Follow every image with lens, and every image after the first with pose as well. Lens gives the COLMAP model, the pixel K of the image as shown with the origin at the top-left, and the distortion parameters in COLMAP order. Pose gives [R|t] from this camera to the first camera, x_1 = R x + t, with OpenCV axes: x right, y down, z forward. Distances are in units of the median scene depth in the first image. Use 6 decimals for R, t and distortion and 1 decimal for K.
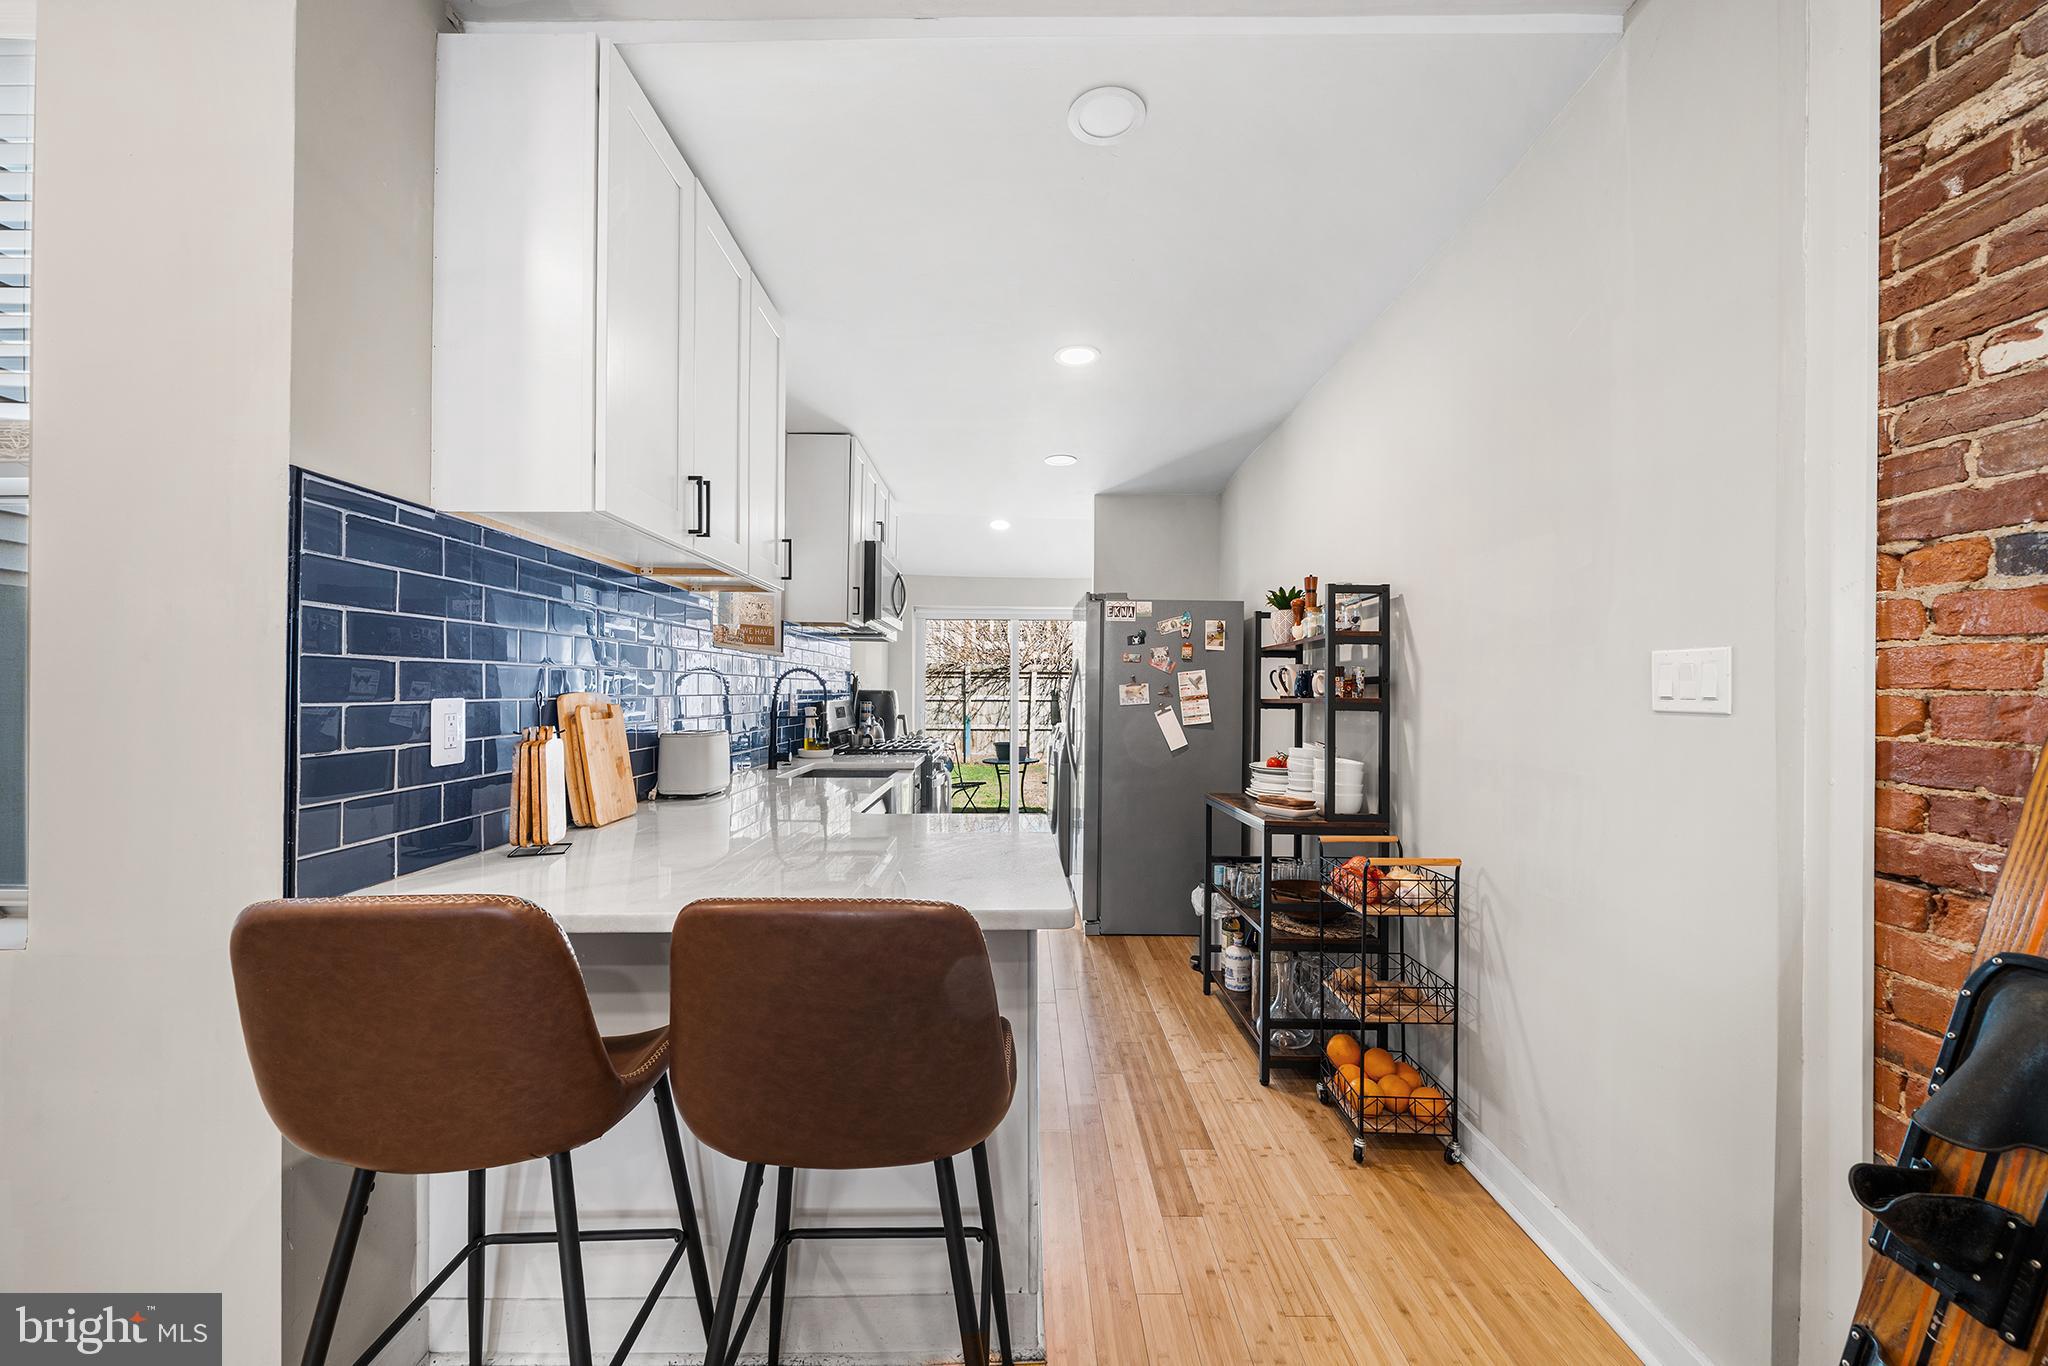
lens RADIAL K [[777.2, 0, 1011.8], [0, 777.2, 685.4], [0, 0, 1]] dist [-0.004150, 0.000296]
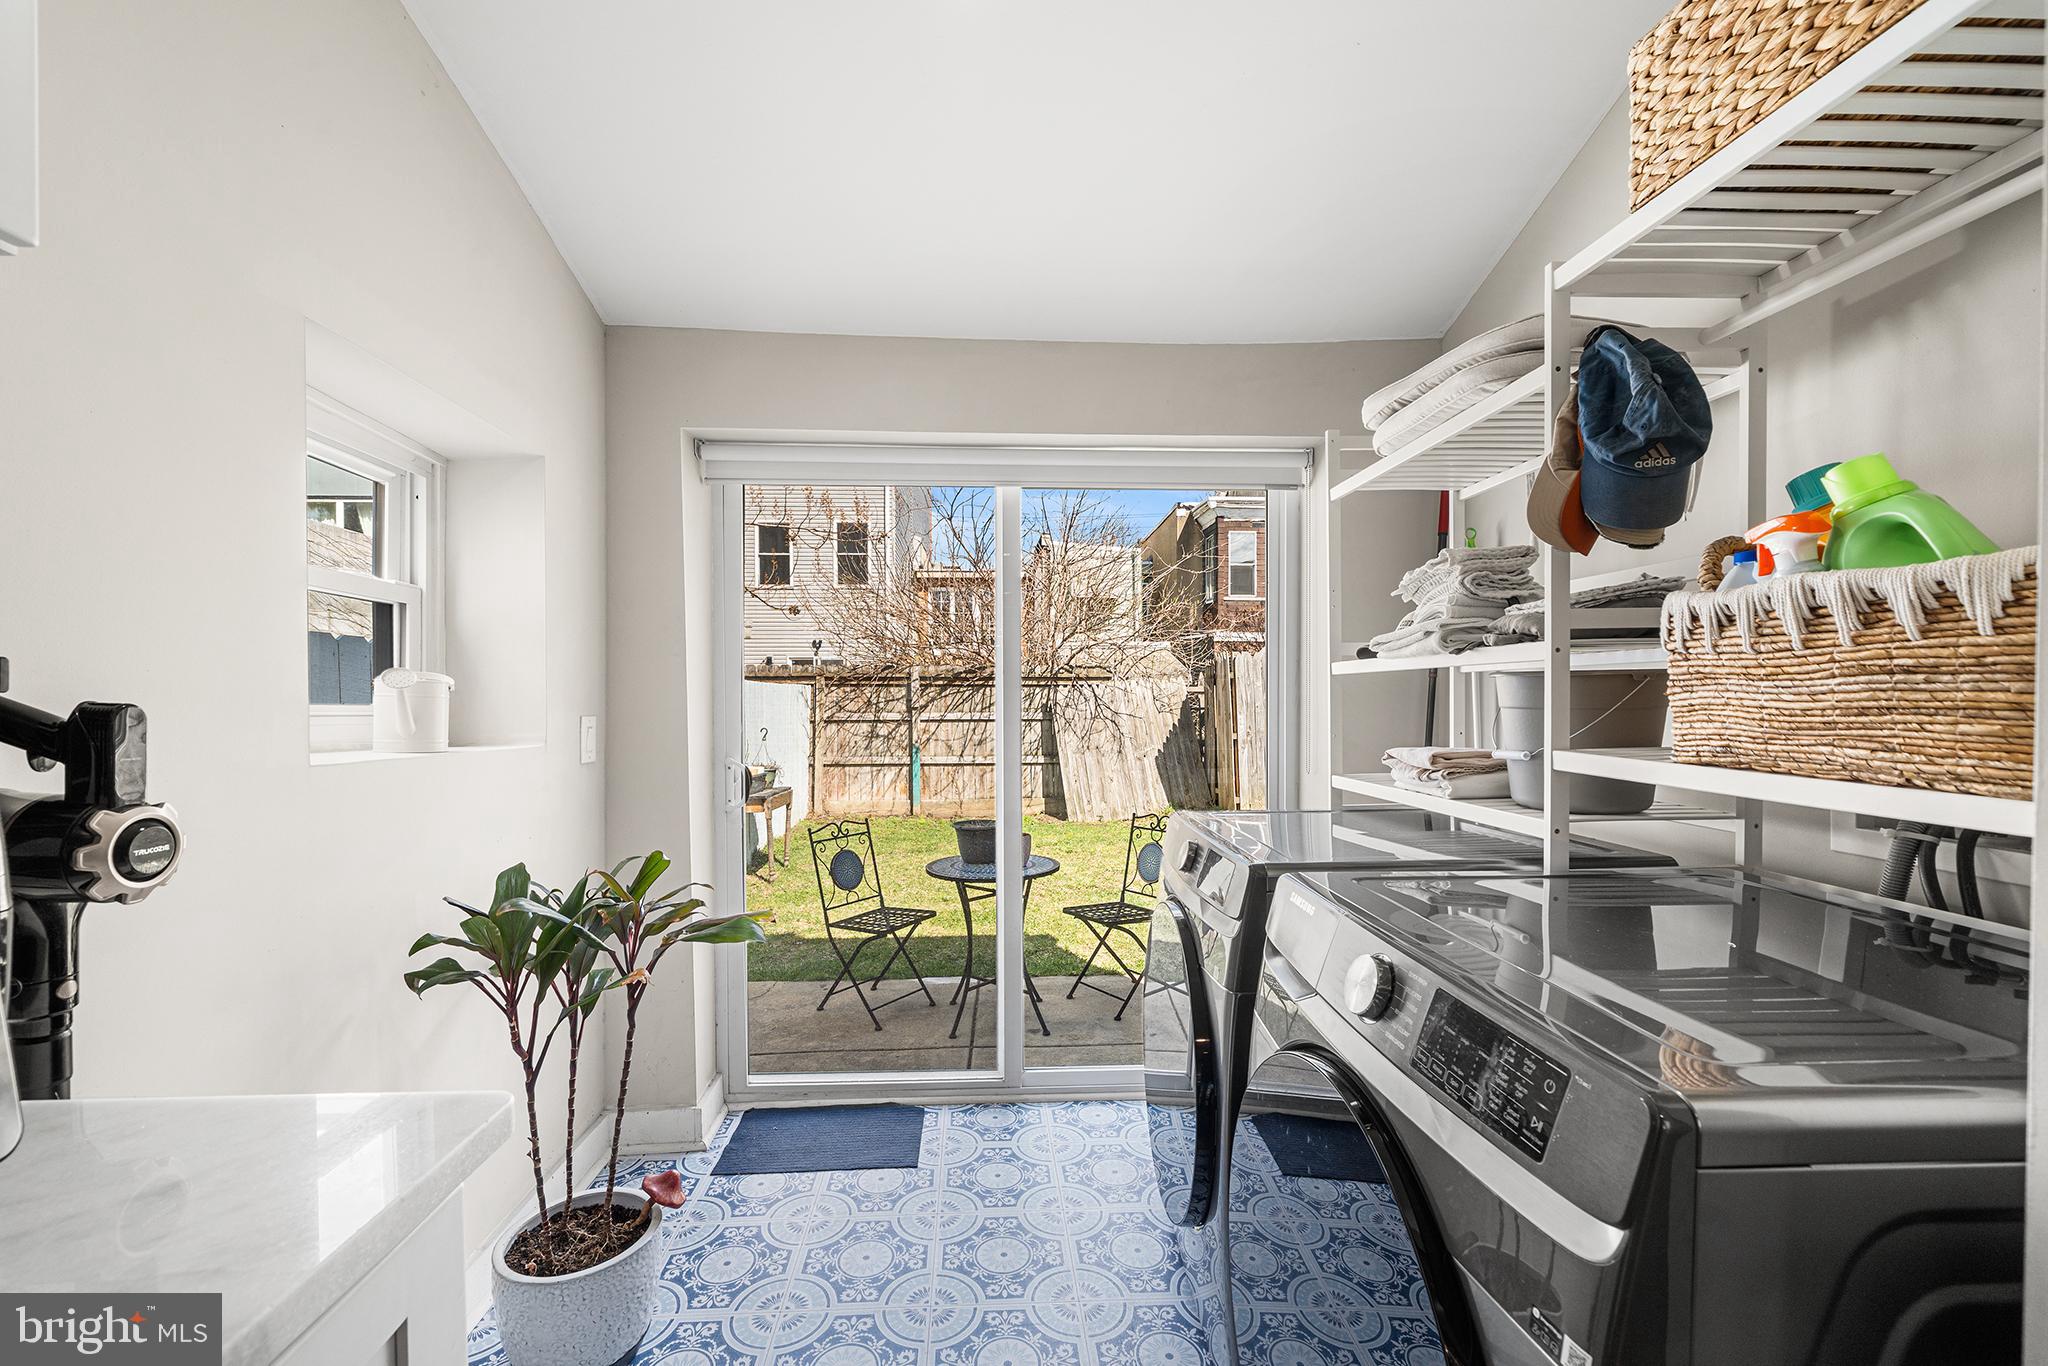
lens RADIAL K [[791.6, 0, 1008.2], [0, 791.6, 737.9], [0, 0, 1]] dist [-0.001108, -0.000005]
pose [[0.999106, -0.007043, 0.041678, -0.022673], [0.005065, 0.998864, 0.047388, 0.010161], [-0.041964, -0.047135, 0.998007, 1.164690]]
